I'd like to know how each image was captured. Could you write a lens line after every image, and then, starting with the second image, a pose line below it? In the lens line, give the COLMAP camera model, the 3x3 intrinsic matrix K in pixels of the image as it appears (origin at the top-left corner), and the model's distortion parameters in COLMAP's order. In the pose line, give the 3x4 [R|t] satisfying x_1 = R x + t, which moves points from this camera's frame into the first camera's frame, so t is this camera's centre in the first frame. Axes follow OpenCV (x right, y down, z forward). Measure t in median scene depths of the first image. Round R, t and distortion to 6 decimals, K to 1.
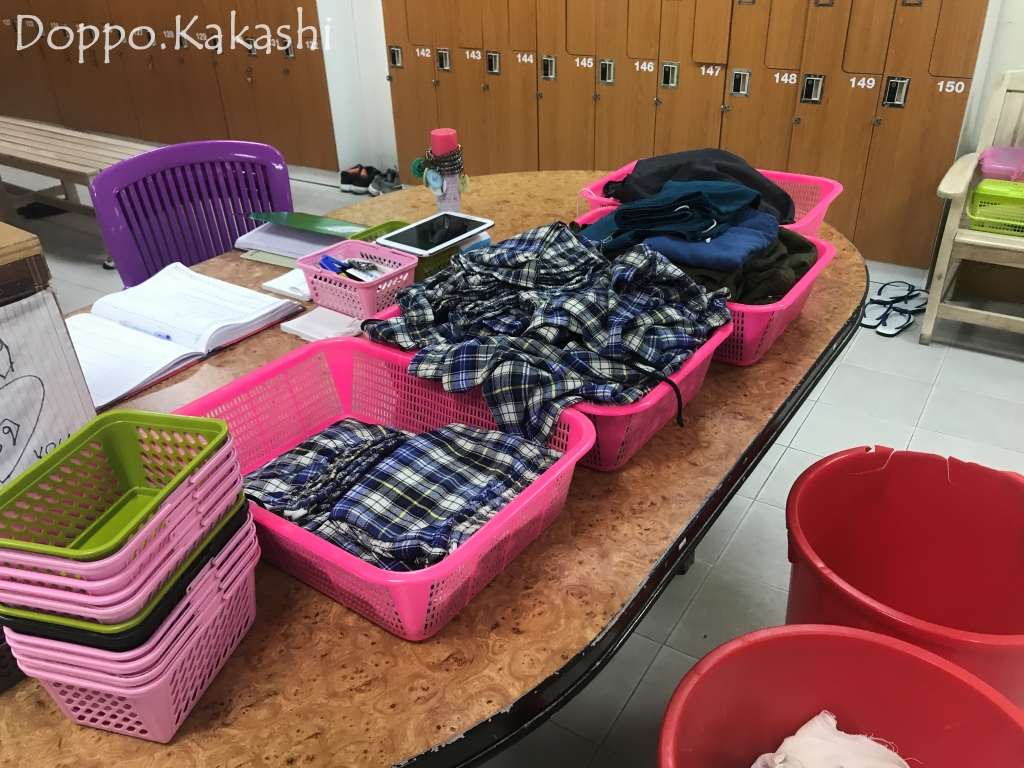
lens RADIAL K [[830.6, 0, 512.0], [0, 830.6, 384.0], [0, 0, 1]] dist [0.001570, -0.008476]
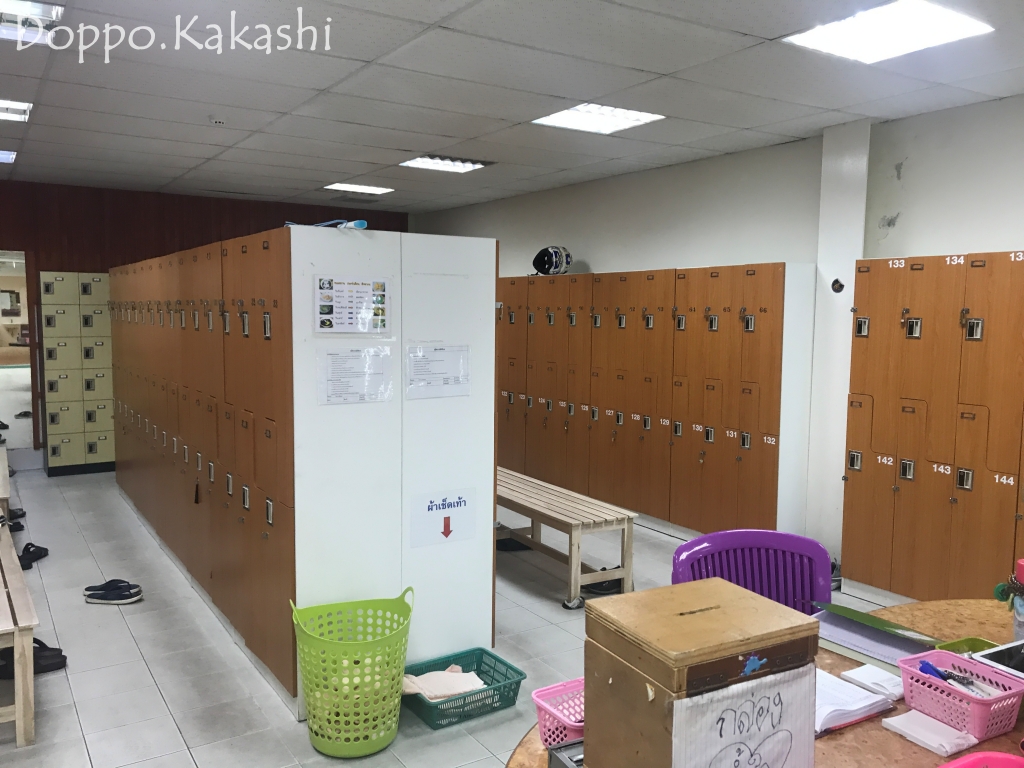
lens RADIAL K [[830.6, 0, 512.0], [0, 830.6, 384.0], [0, 0, 1]] dist [0.001570, -0.008476]
pose [[0.903320, 0.080787, -0.421292, -0.268520], [-0.250655, 0.896406, -0.365552, 0.046175], [0.348117, 0.435809, 0.829991, -0.214380]]
